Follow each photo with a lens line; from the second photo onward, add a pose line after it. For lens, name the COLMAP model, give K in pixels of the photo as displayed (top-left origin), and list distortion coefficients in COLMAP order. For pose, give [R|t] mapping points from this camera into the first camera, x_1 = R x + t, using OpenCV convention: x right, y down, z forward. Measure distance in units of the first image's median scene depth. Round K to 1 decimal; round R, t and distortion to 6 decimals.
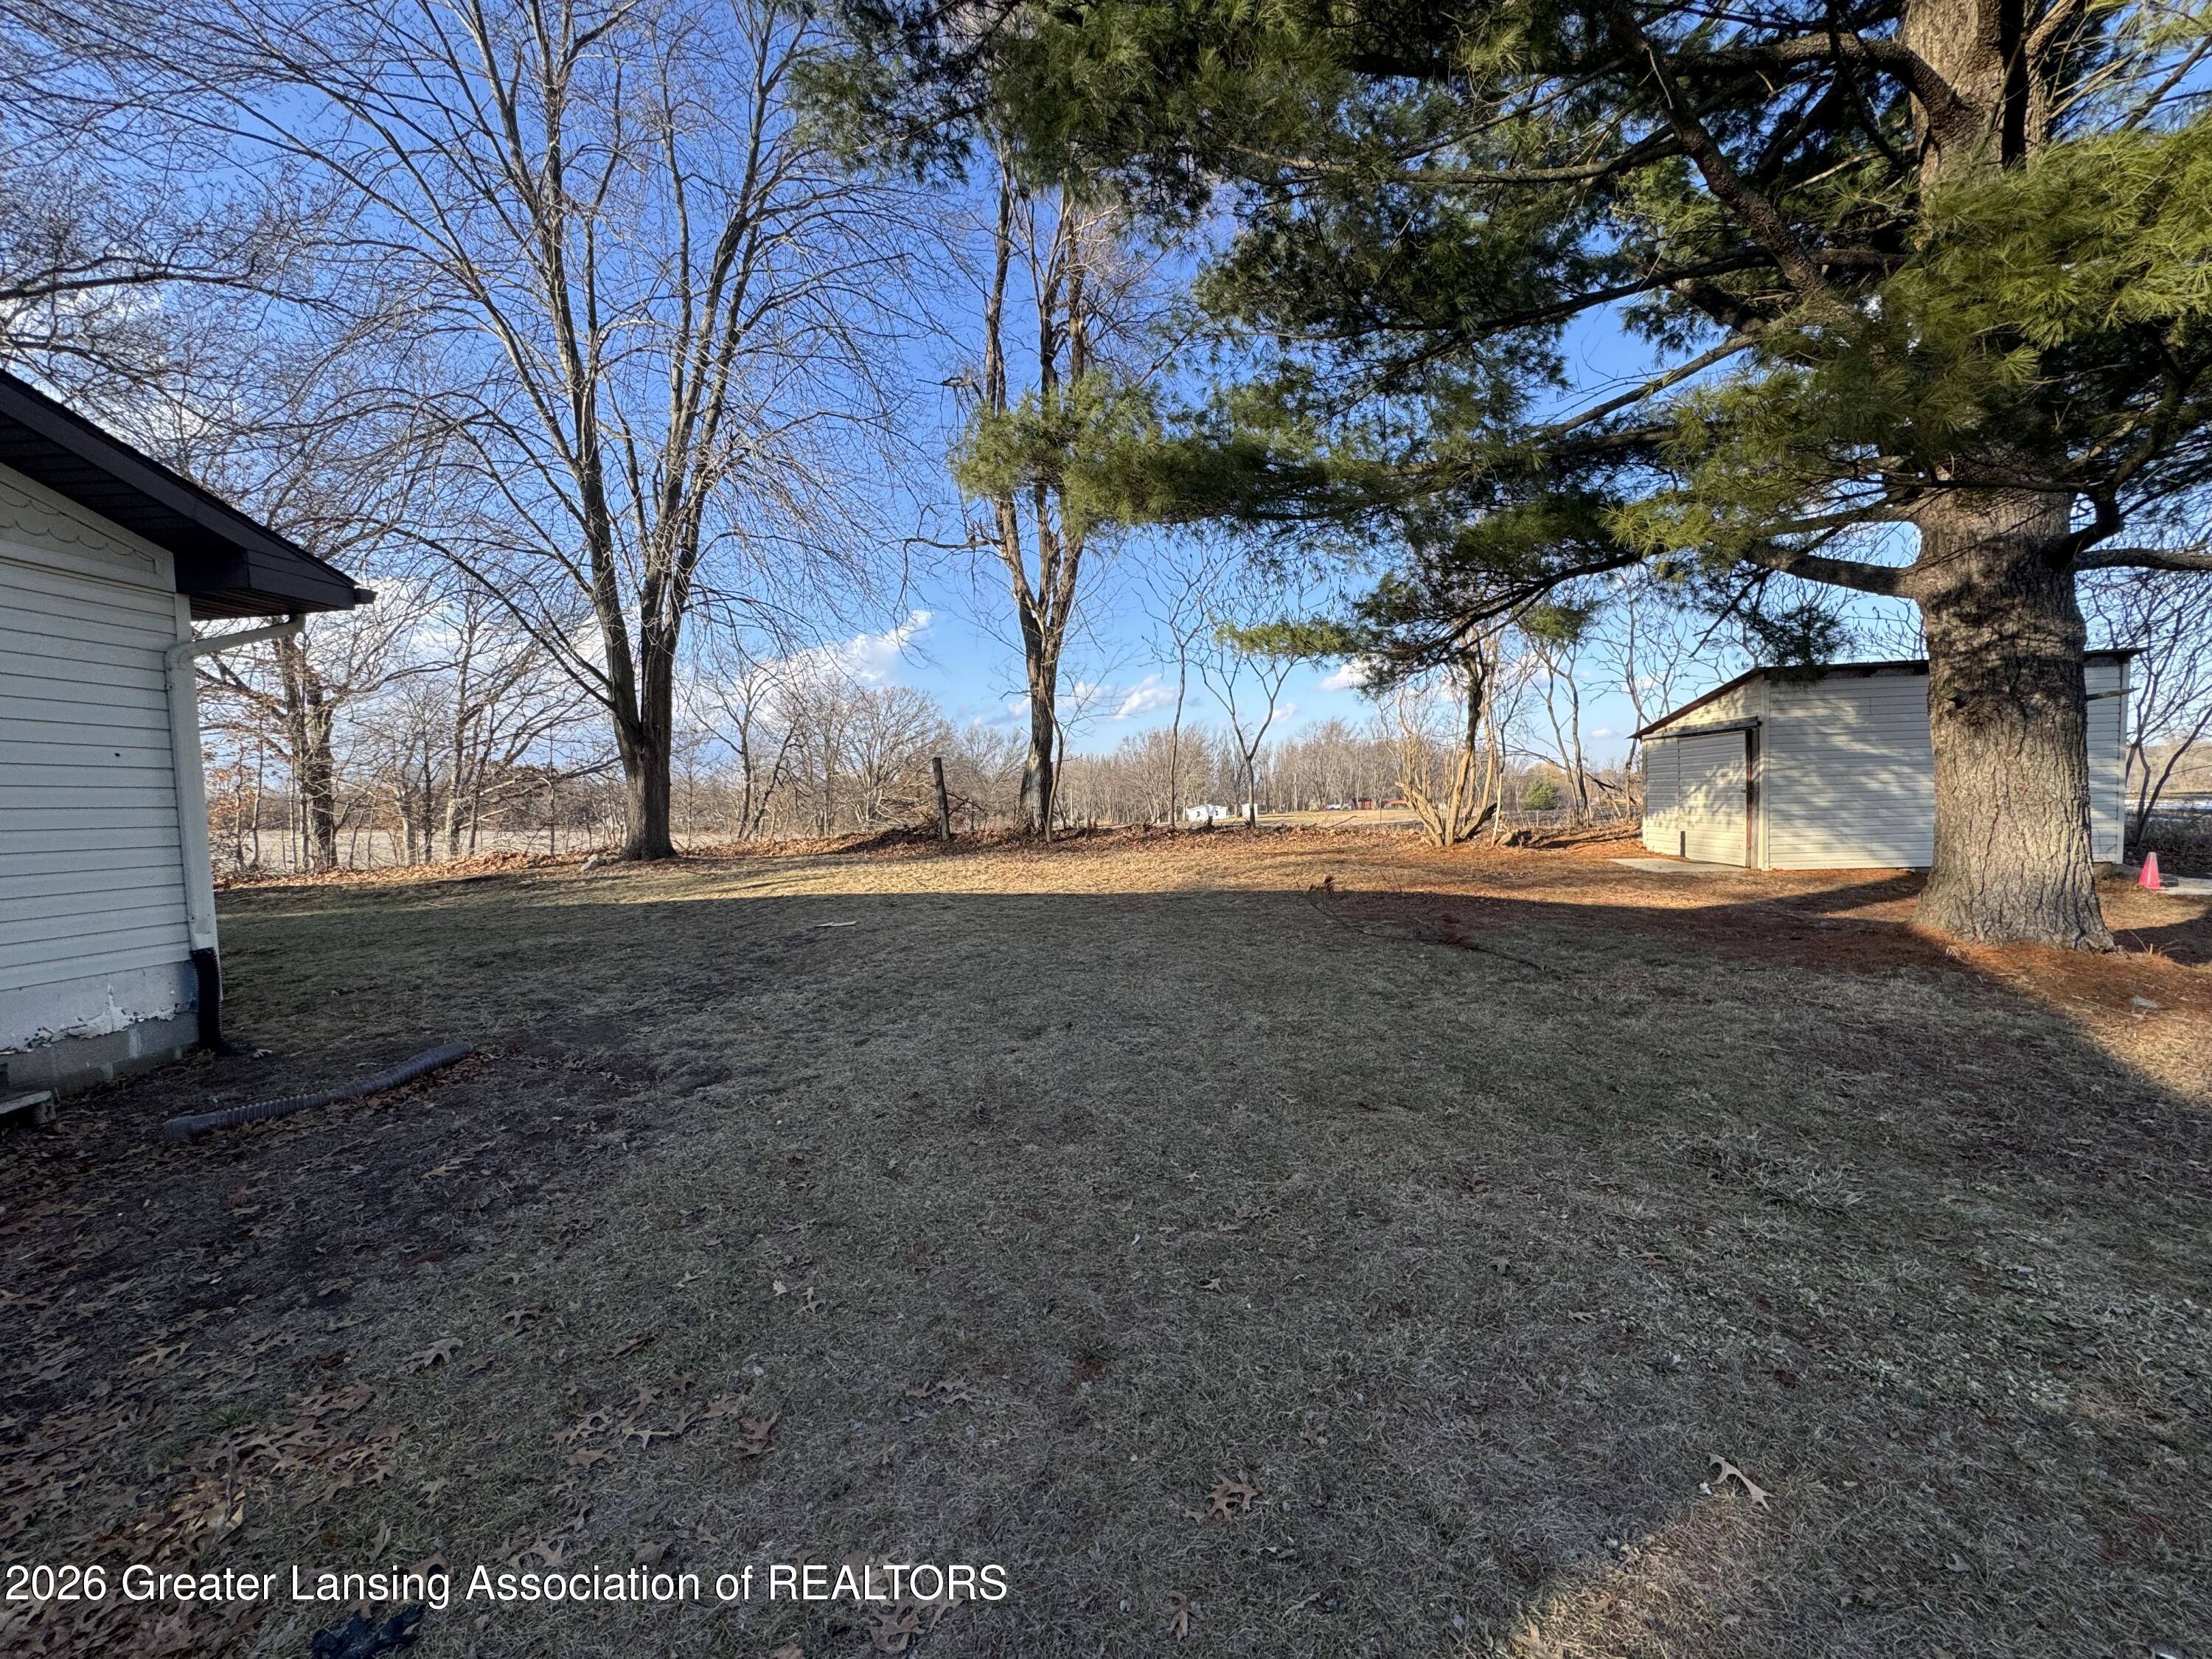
lens RADIAL K [[886.9, 0, 1106.0], [0, 886.9, 827.0], [0, 0, 1]] dist [-0.002654, 0.000402]
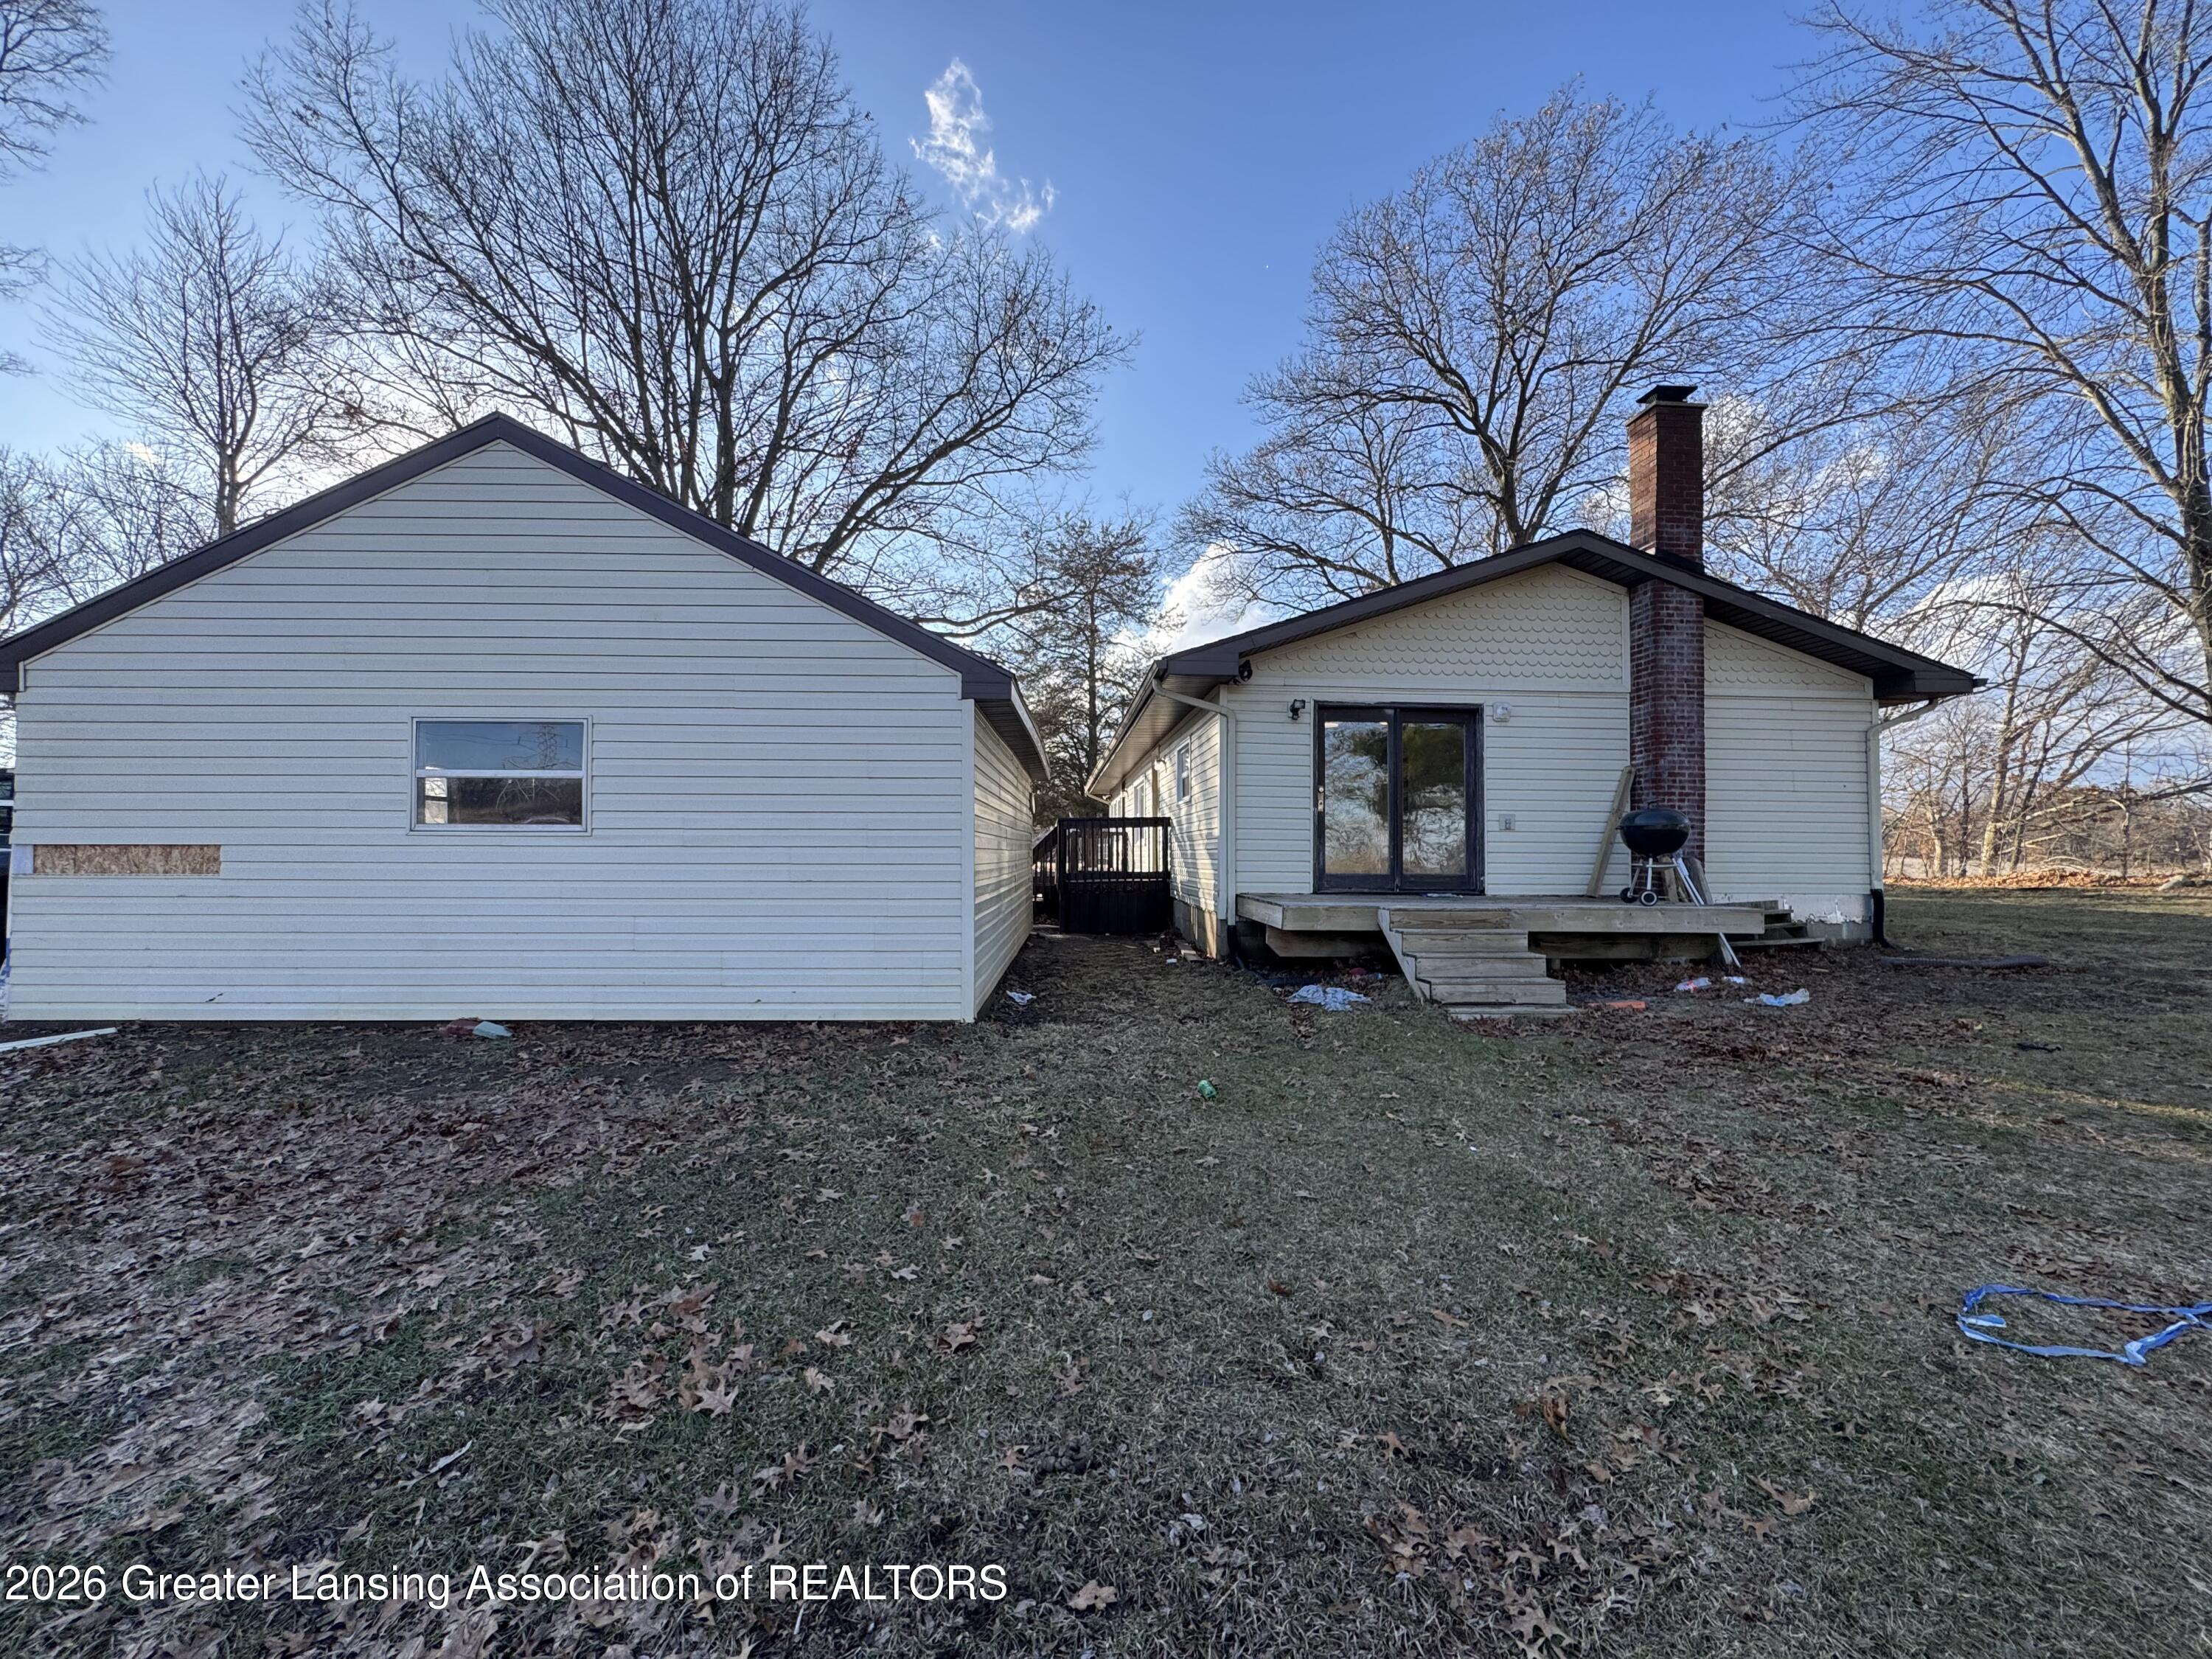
lens RADIAL K [[886.9, 0, 1104.6], [0, 886.9, 825.5], [0, 0, 1]] dist [-0.002654, 0.000402]
pose [[0.154015, 0.015114, -0.987953, 0.062291], [-0.045177, 0.998945, 0.008240, 0.006513], [0.987035, 0.043364, 0.154535, -0.098635]]
